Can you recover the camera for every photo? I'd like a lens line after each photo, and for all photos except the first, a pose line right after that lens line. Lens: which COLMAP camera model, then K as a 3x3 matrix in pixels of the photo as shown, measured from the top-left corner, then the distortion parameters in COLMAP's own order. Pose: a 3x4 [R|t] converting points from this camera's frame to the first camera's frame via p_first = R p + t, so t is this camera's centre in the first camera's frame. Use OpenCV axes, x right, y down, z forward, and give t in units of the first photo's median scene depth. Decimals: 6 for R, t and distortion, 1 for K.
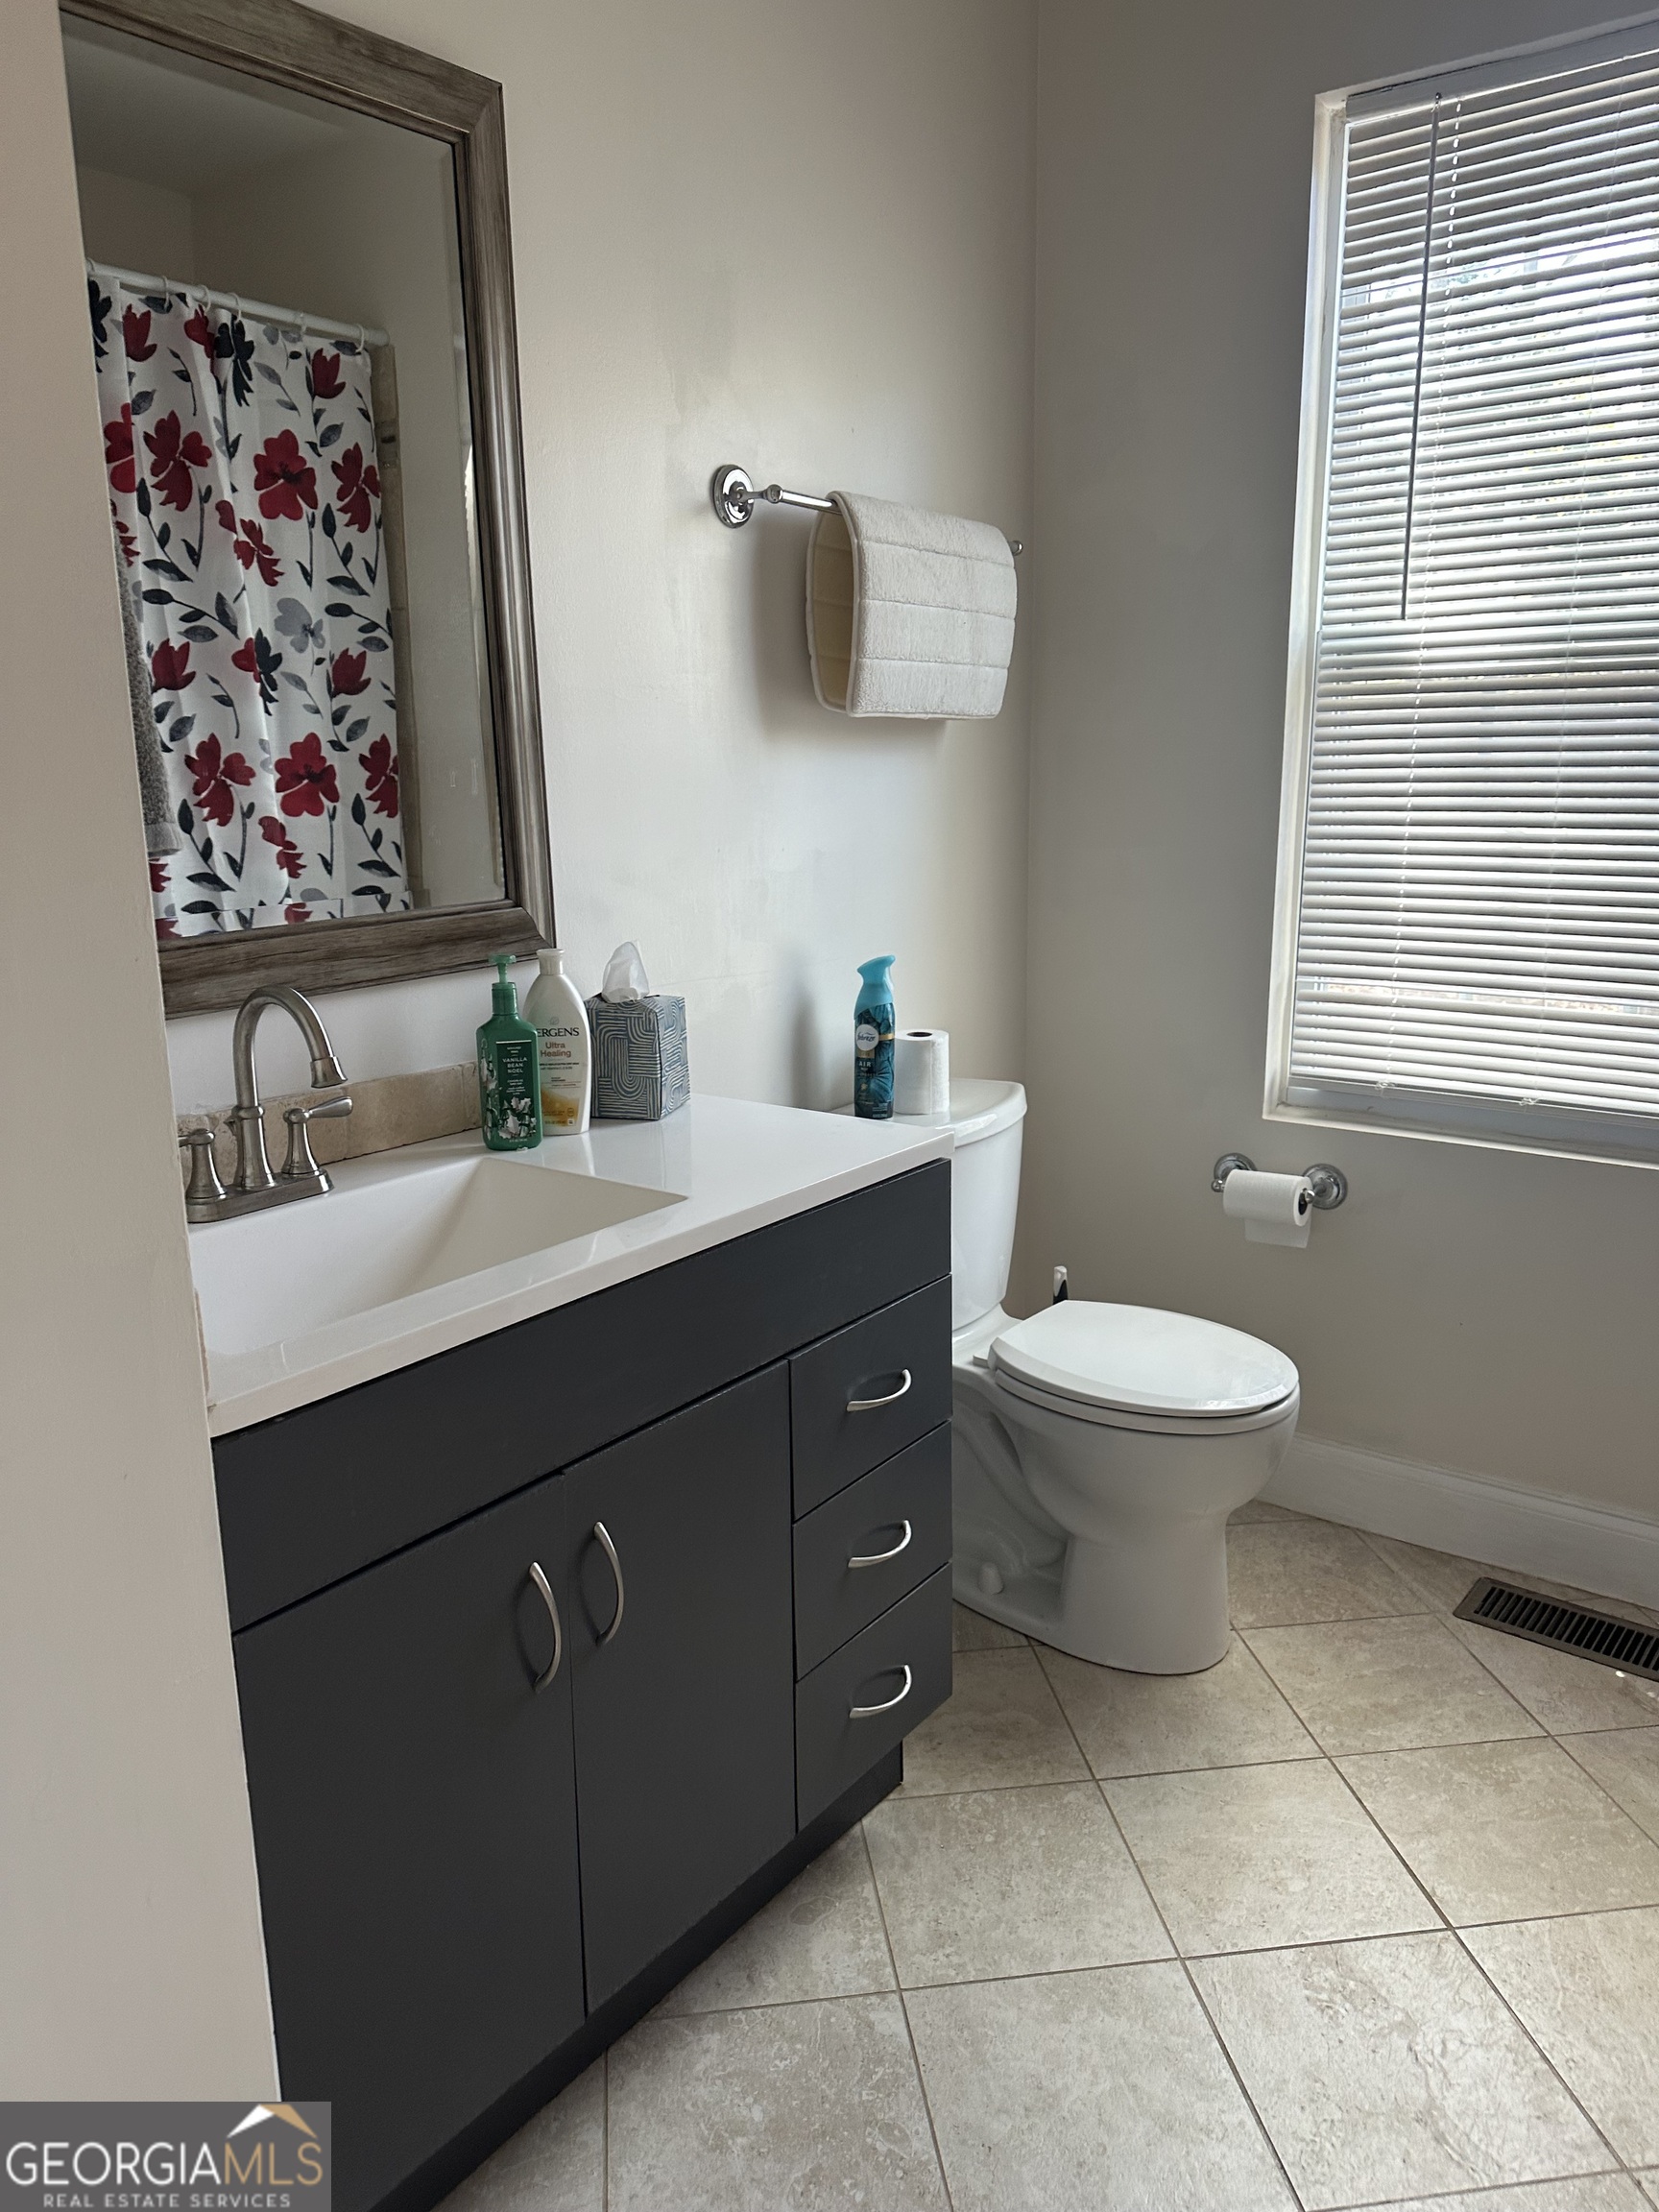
lens RADIAL K [[1593.5, 0, 829.5], [0, 1593.5, 1106.0], [0, 0, 1]] dist [0.070066, -0.048201]
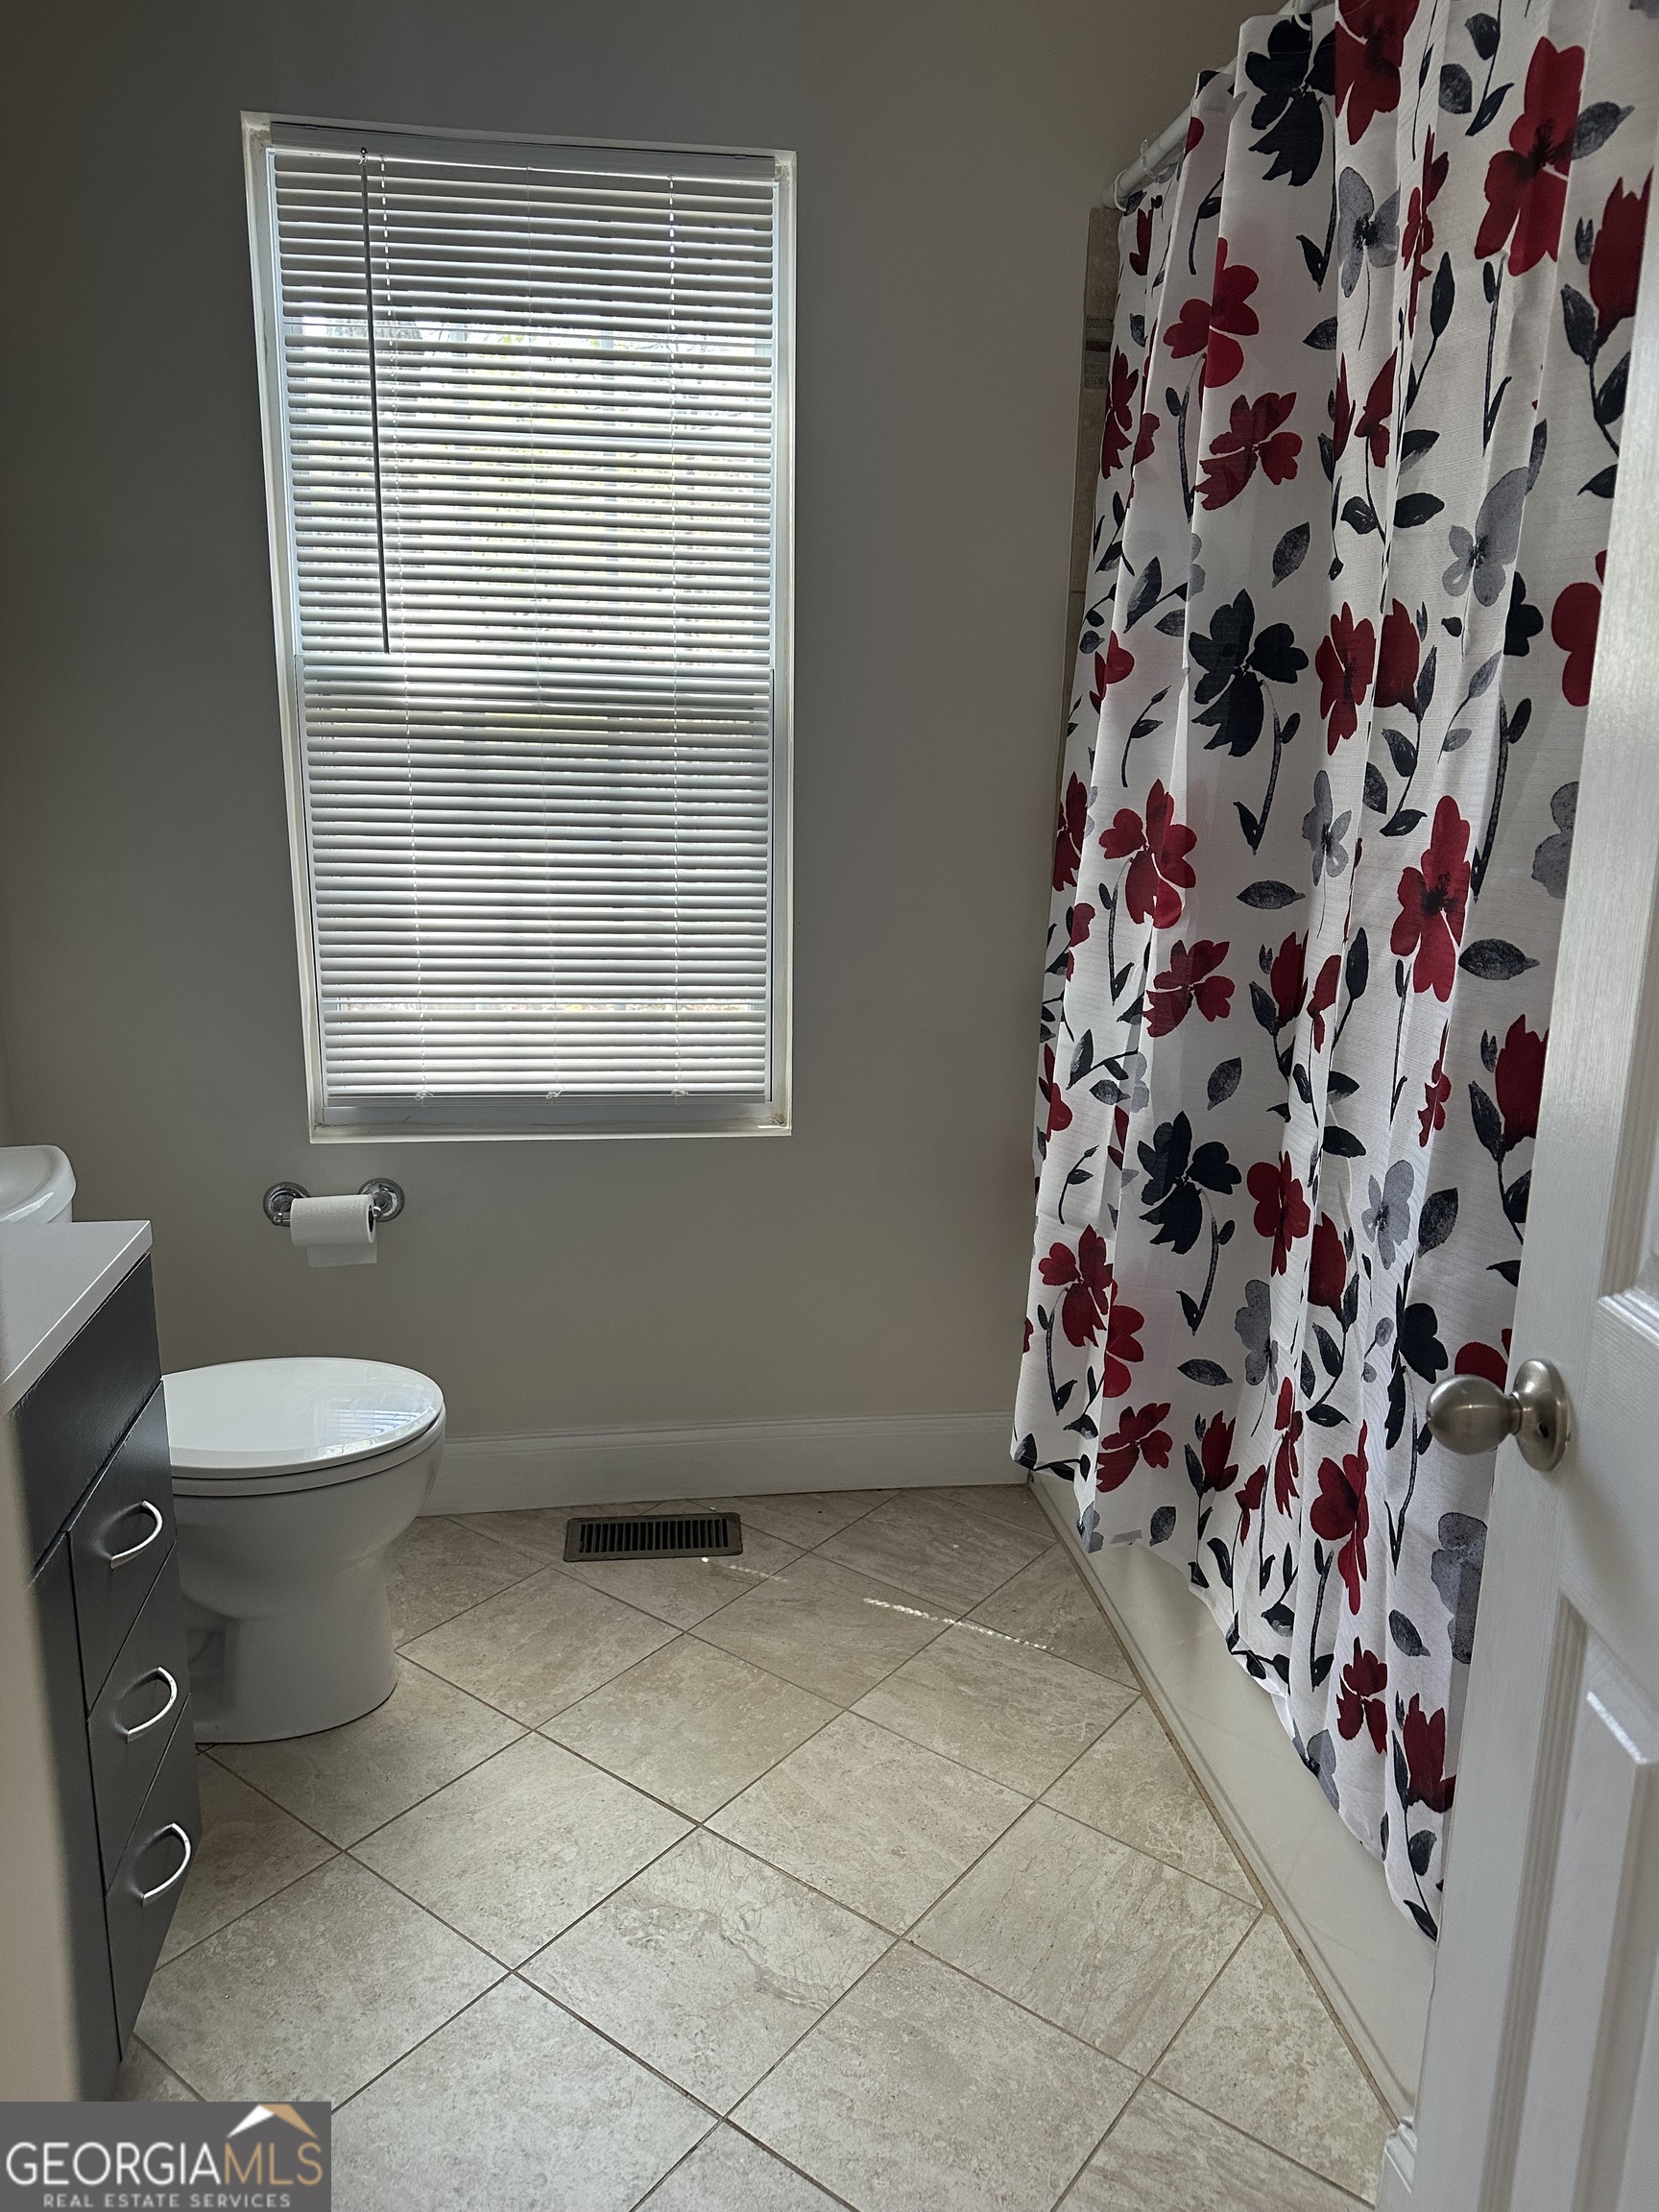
lens RADIAL K [[1593.5, 0, 829.5], [0, 1593.5, 1106.0], [0, 0, 1]] dist [0.070066, -0.048201]
pose [[0.722604, -0.139884, 0.676961, -0.192200], [0.124719, 0.989622, 0.071363, -0.053051], [-0.679918, 0.032862, 0.732551, 0.059054]]
